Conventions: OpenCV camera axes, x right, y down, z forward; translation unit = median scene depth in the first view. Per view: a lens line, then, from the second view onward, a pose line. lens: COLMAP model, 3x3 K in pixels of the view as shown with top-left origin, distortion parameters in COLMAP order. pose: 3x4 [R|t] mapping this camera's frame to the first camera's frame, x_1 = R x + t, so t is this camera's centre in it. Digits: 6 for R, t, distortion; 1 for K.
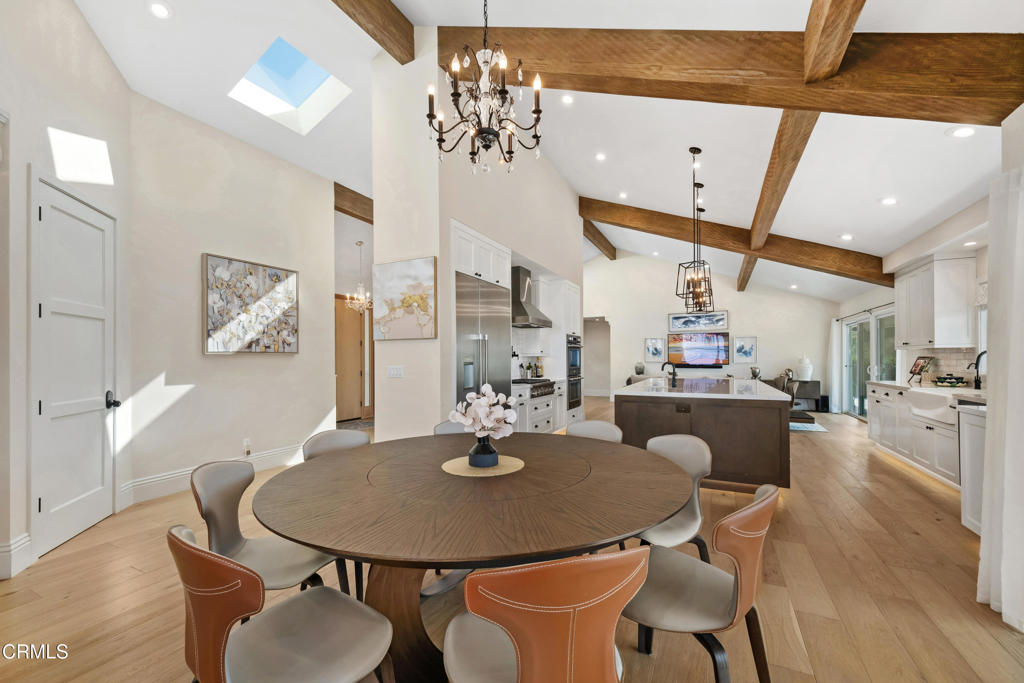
lens RADIAL K [[408.2, 0, 512.7], [0, 408.2, 360.8], [0, 0, 1]] dist [0.003892, -0.000229]
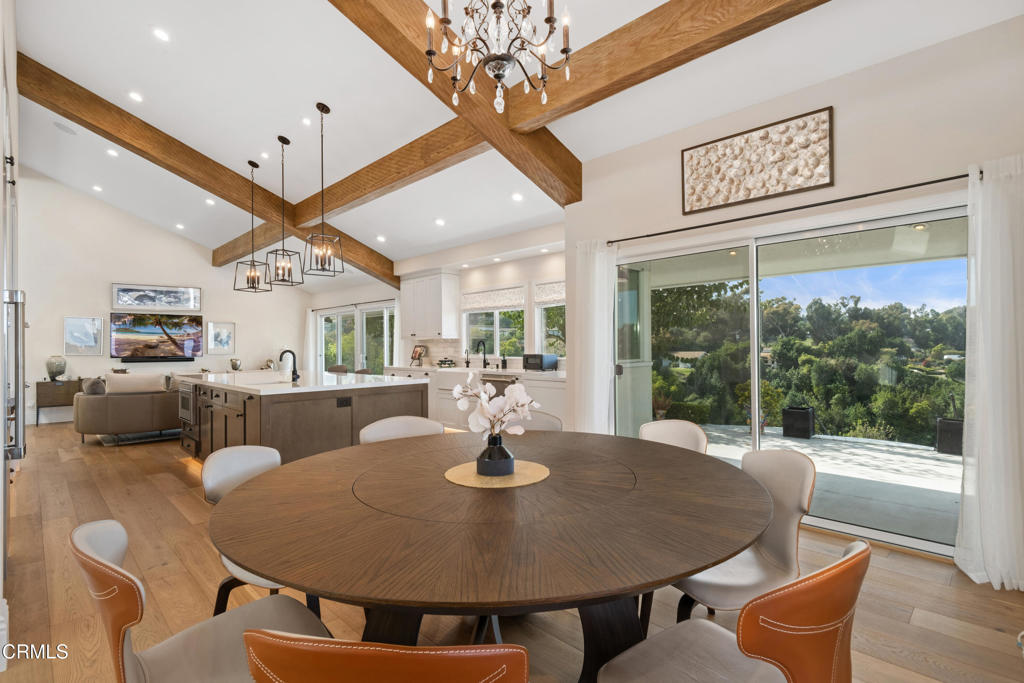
lens RADIAL K [[489.5, 0, 513.4], [0, 489.5, 342.3], [0, 0, 1]] dist [-0.000569, -0.000152]
pose [[0.323411, 0.010997, 0.946195, -0.254785], [0.011150, 0.999819, -0.015431, 0.005159], [-0.946193, 0.015541, 0.323230, 0.175429]]
